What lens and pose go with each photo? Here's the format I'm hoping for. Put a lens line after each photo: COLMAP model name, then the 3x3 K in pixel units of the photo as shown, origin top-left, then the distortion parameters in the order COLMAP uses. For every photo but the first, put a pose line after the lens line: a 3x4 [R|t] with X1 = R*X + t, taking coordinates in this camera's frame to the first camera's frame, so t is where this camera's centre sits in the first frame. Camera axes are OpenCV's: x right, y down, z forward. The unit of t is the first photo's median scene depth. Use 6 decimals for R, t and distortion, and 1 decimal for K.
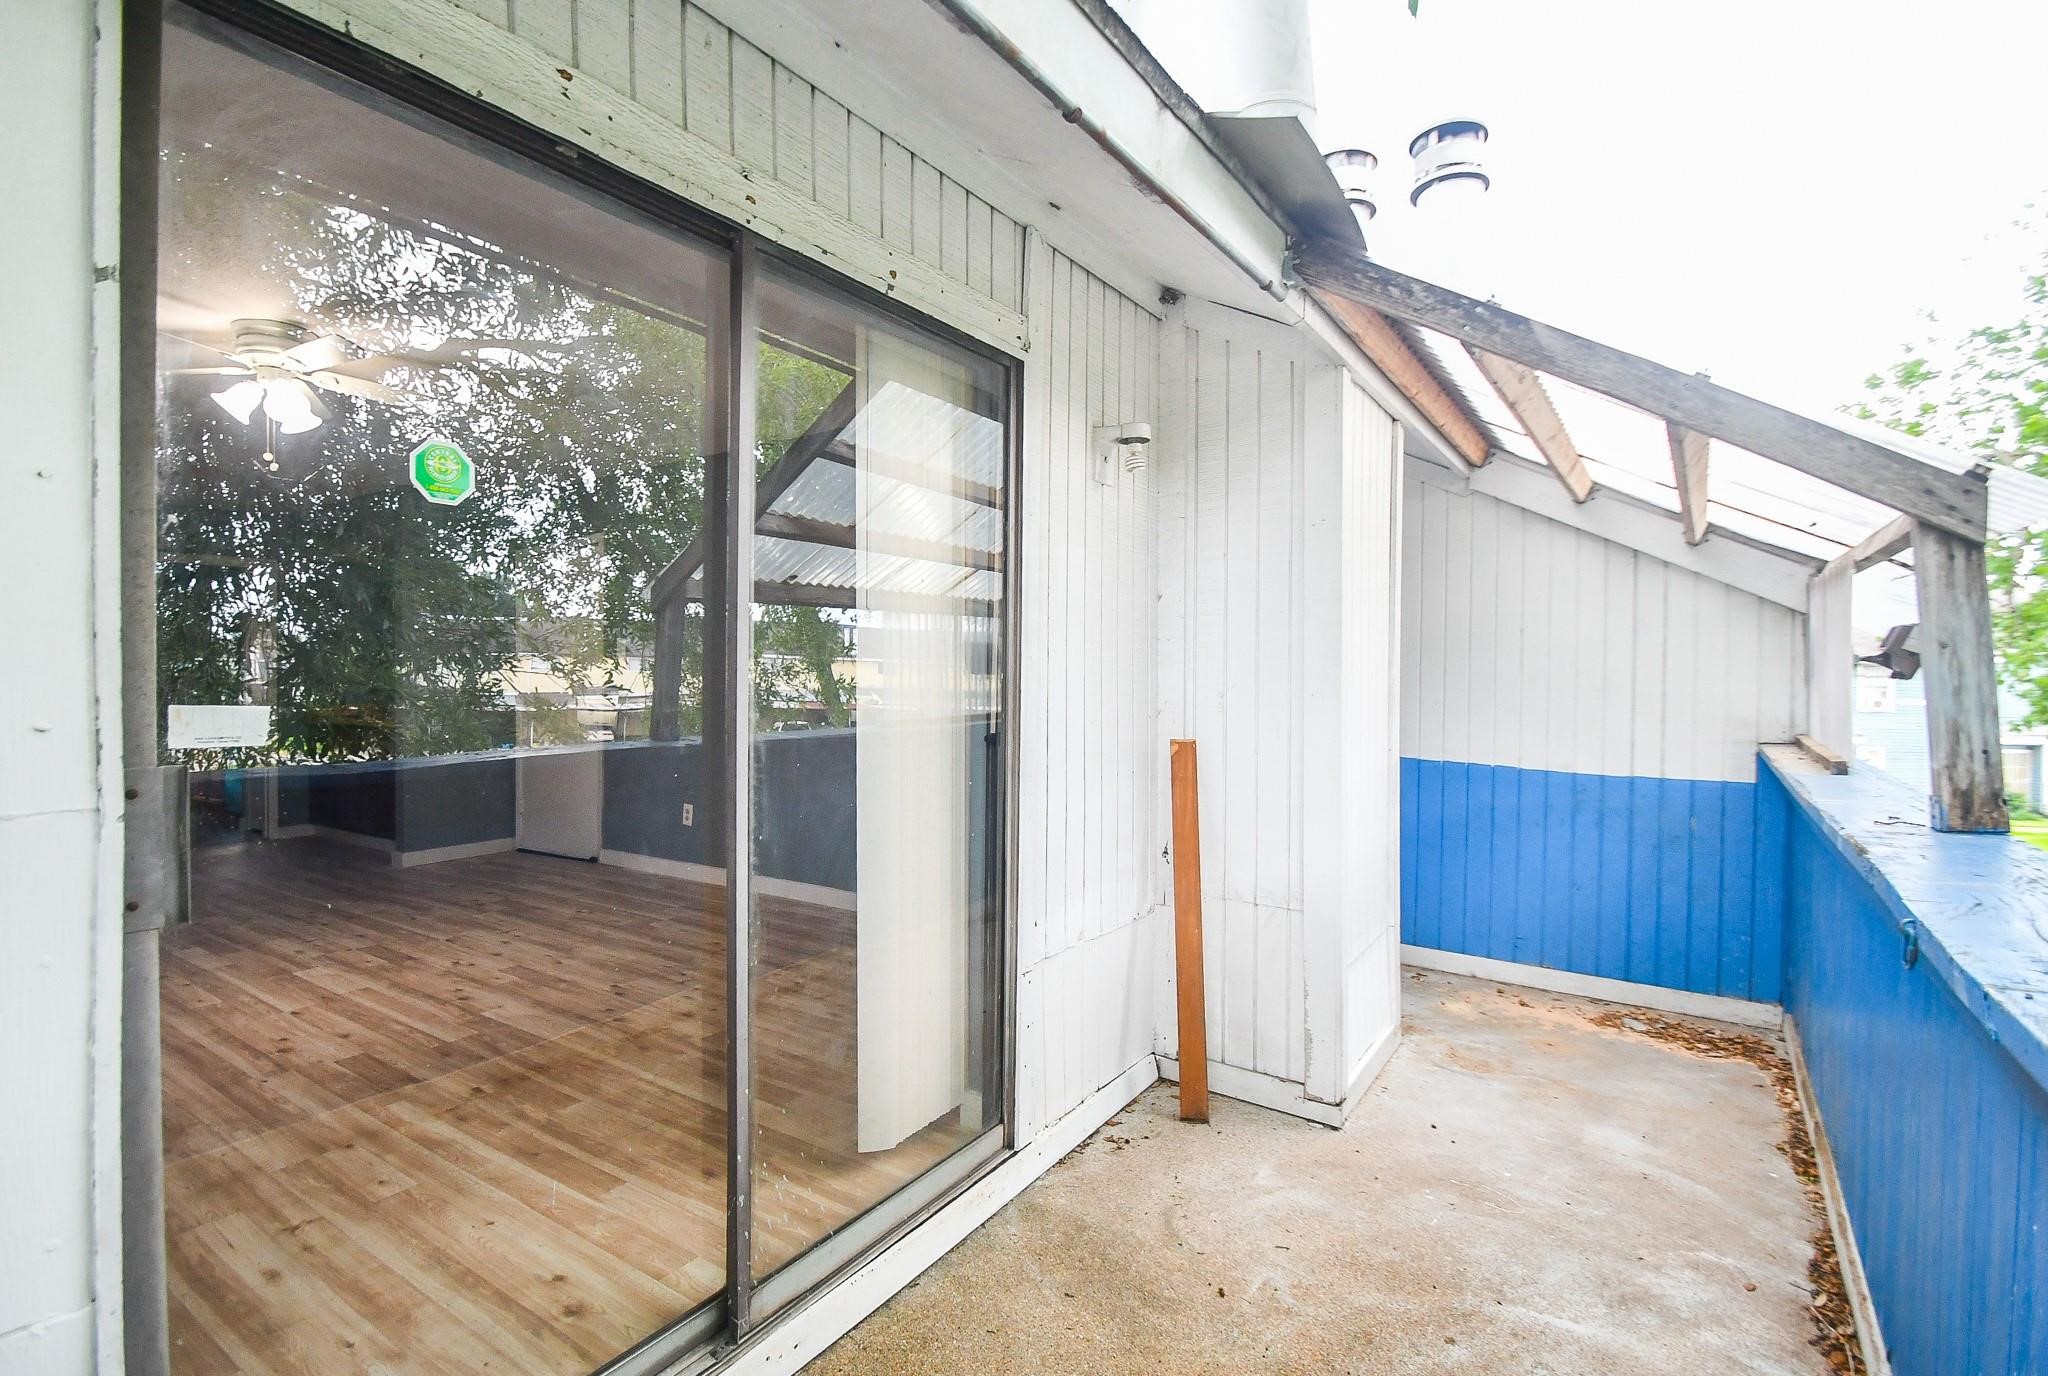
lens RADIAL K [[966.4, 0, 980.1], [0, 966.4, 682.1], [0, 0, 1]] dist [0.001445, -0.009782]
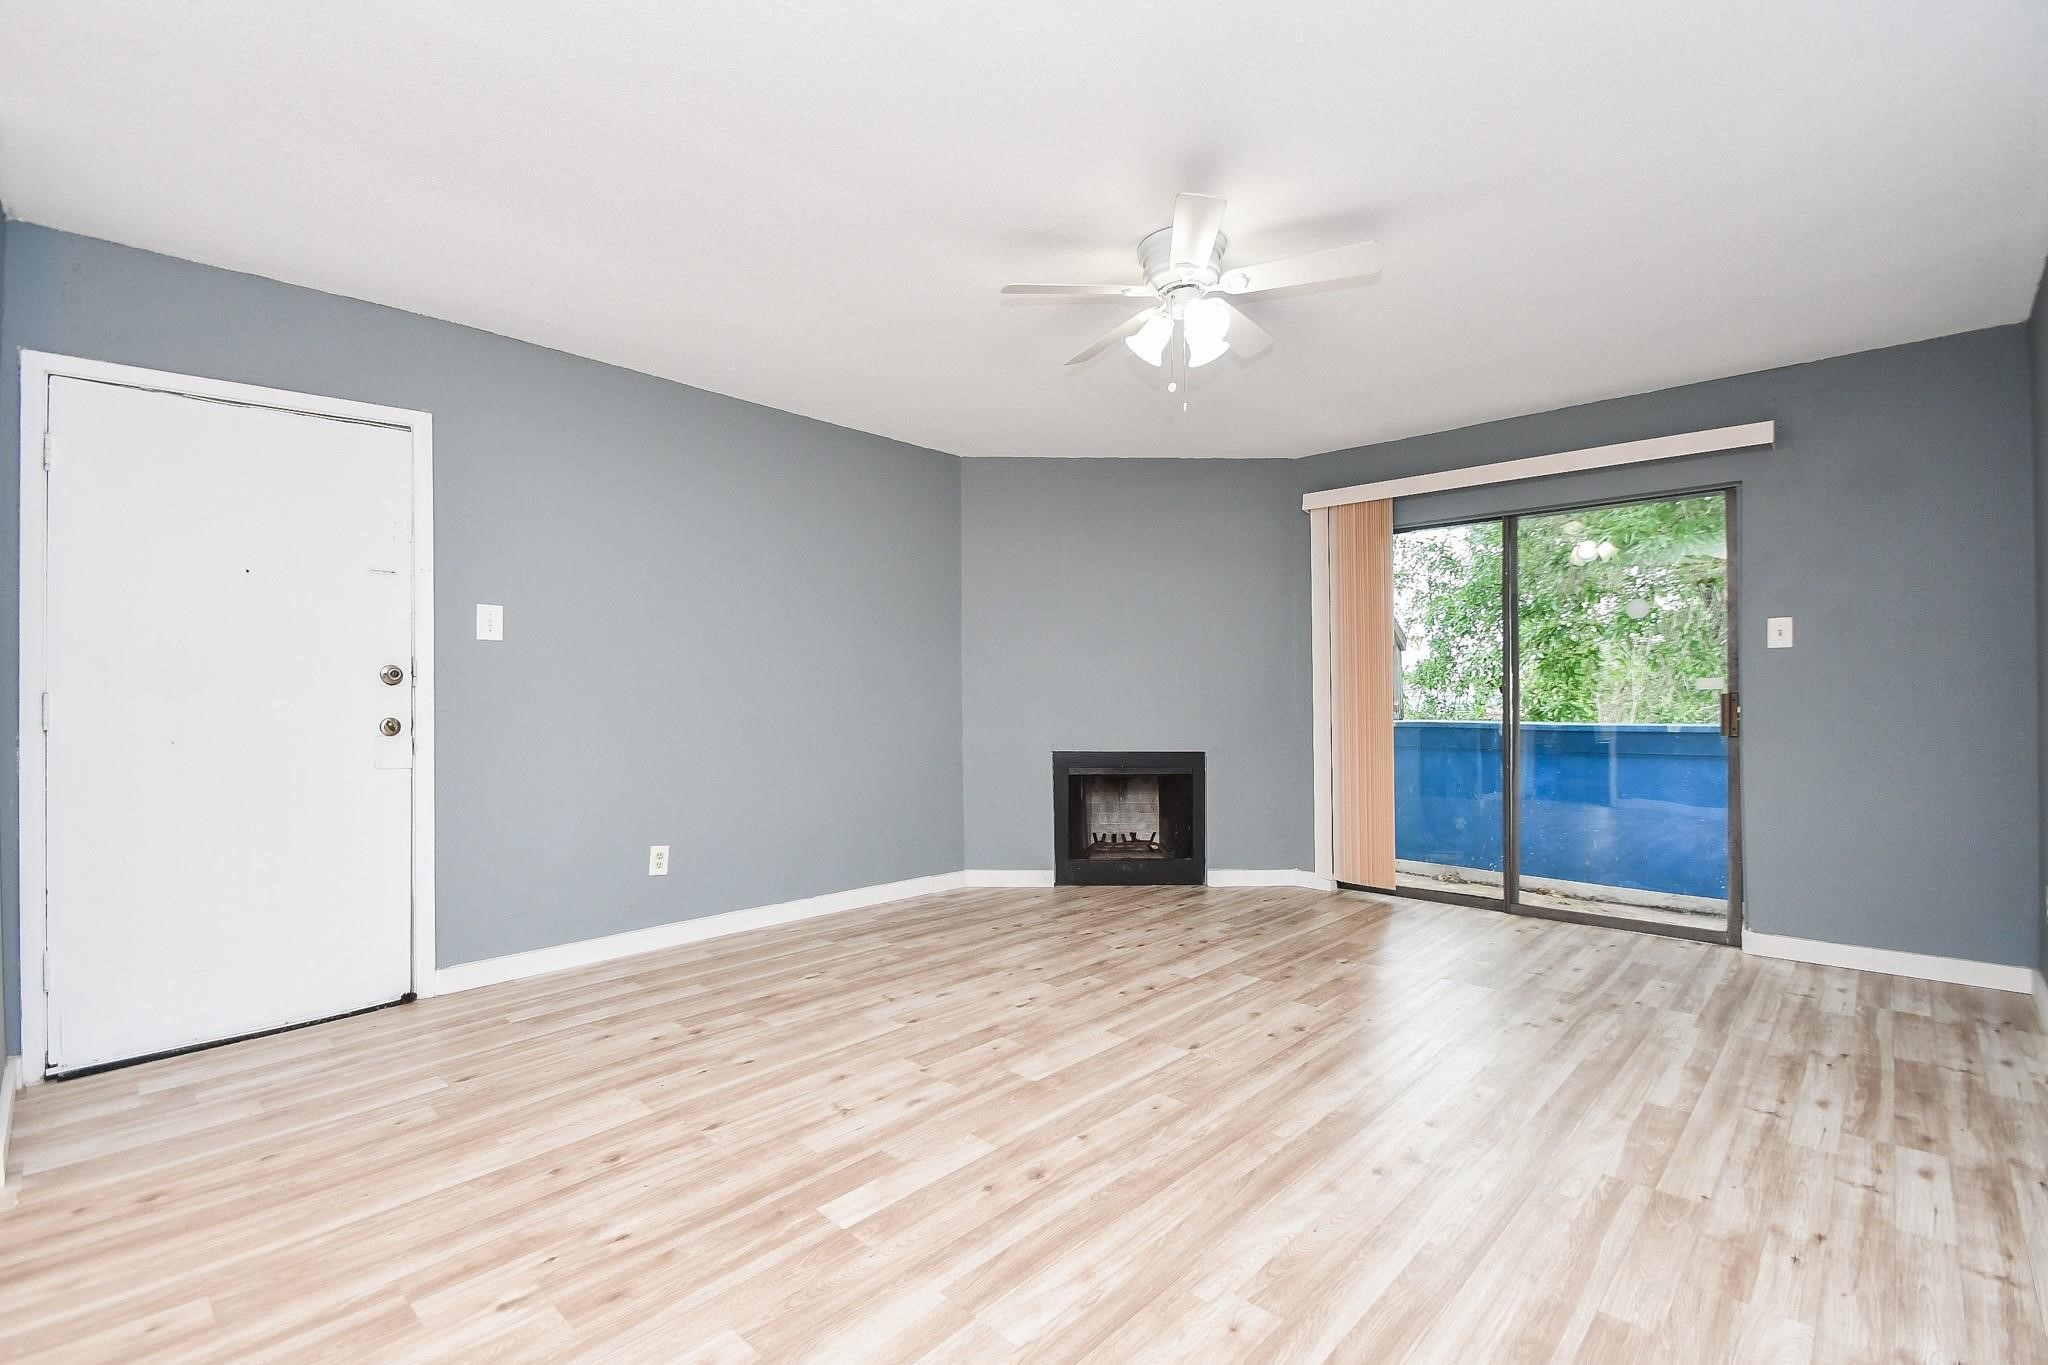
lens RADIAL K [[910.9, 0, 995.6], [0, 910.9, 694.4], [0, 0, 1]] dist [0.016946, -0.014931]
pose [[0.157845, 0.008779, 0.987425, -1.431834], [0.008657, 0.999910, -0.010274, 0.030237], [-0.987426, 0.010169, 0.157754, 0.961317]]
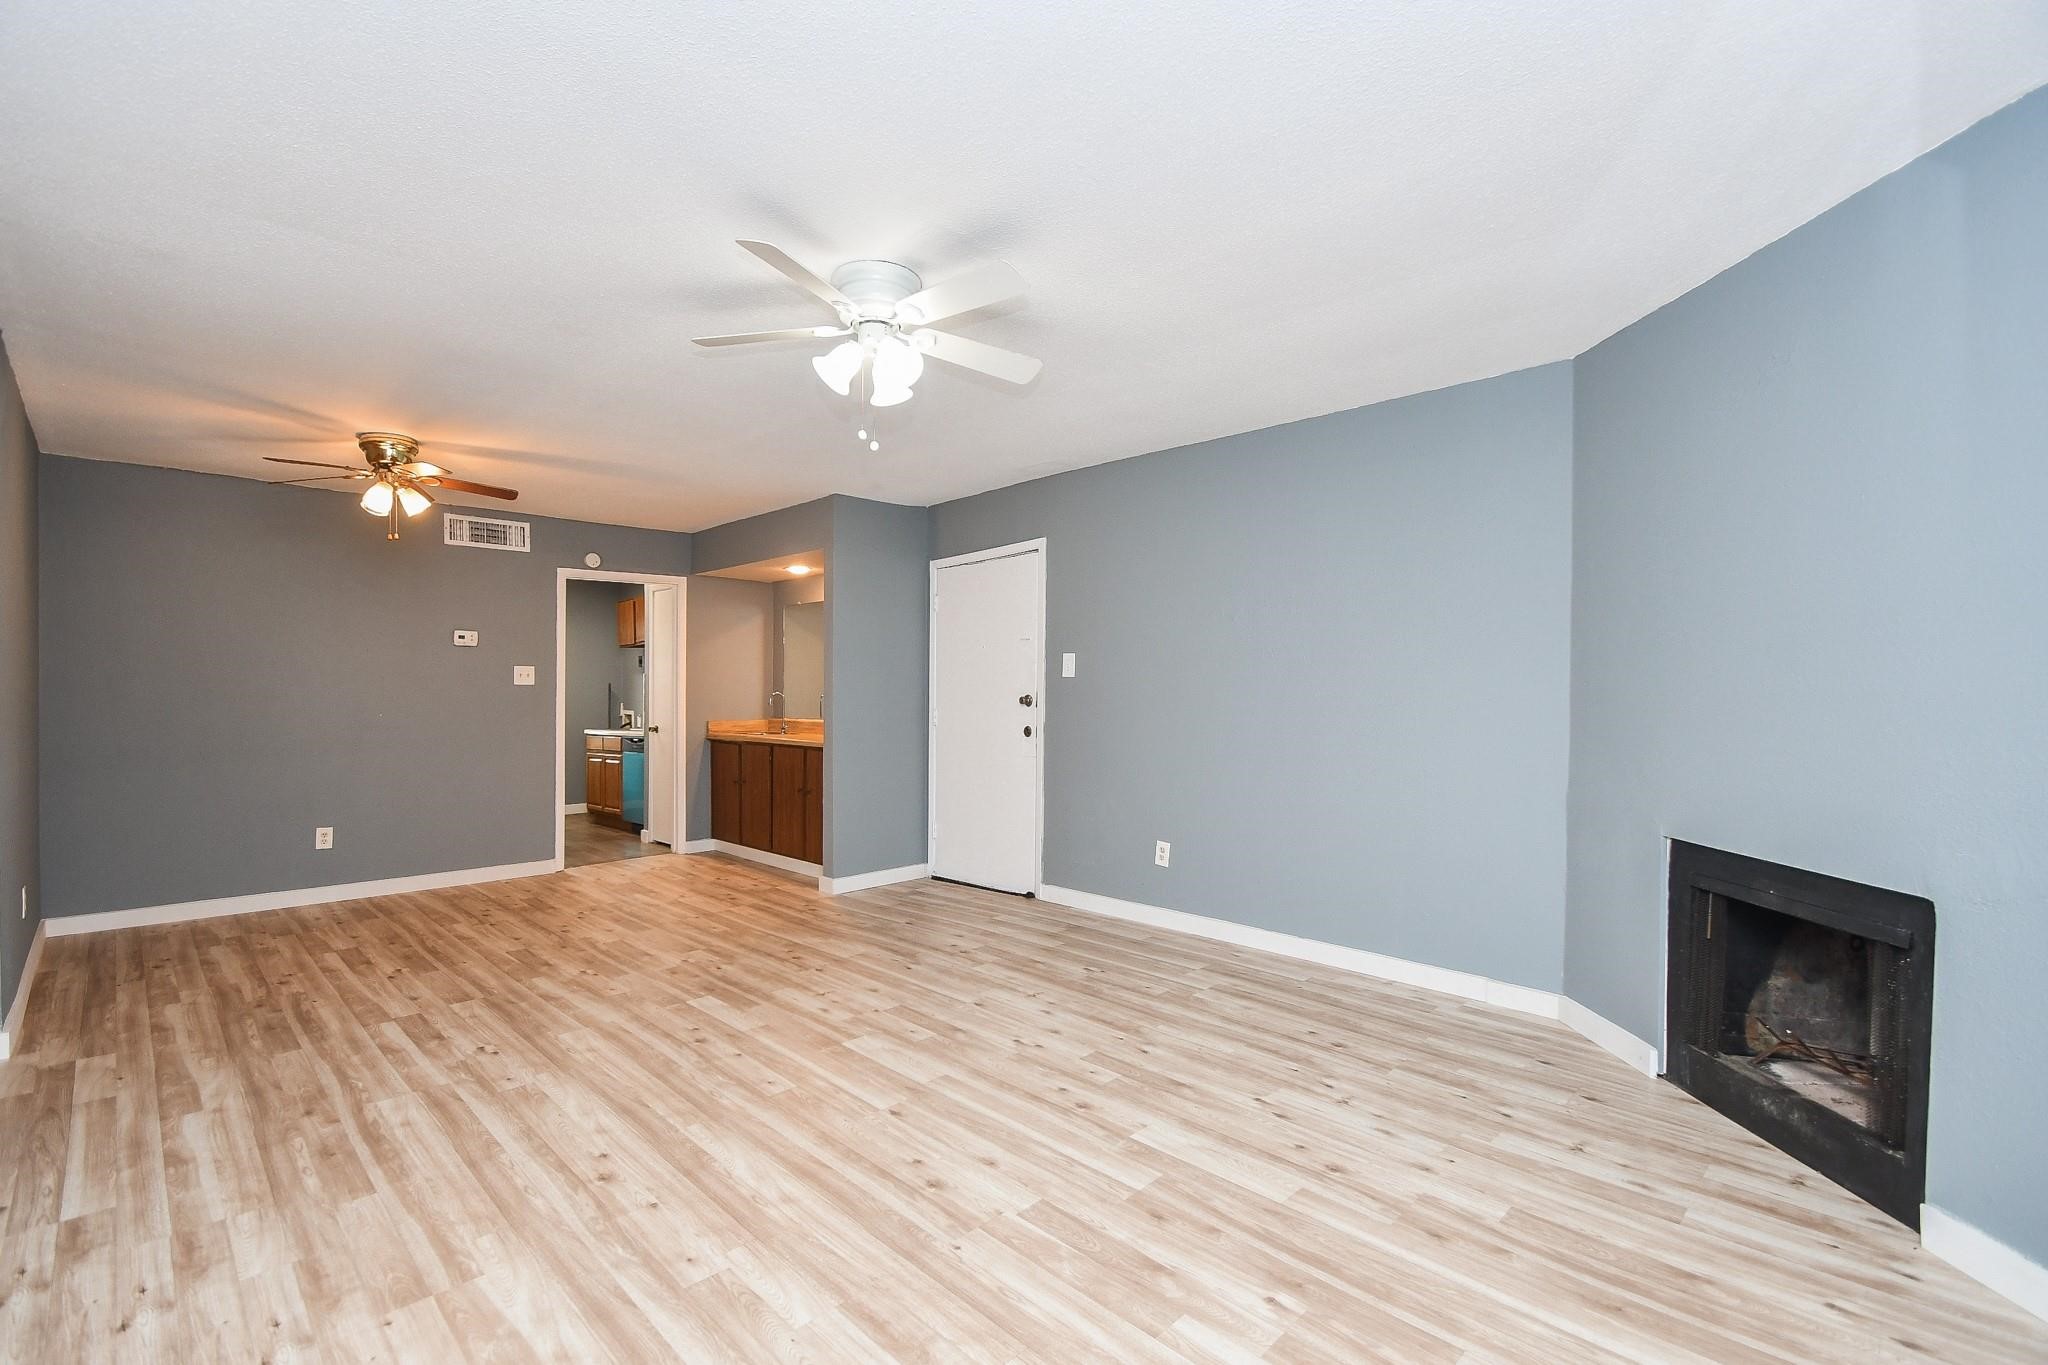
lens RADIAL K [[910.9, 0, 995.6], [0, 910.9, 694.4], [0, 0, 1]] dist [0.016946, -0.014931]
pose [[0.981855, 0.004128, -0.189586, -0.443784], [-0.004259, 0.999991, -0.000285, -0.010770], [0.189583, 0.001087, 0.981864, 0.235113]]
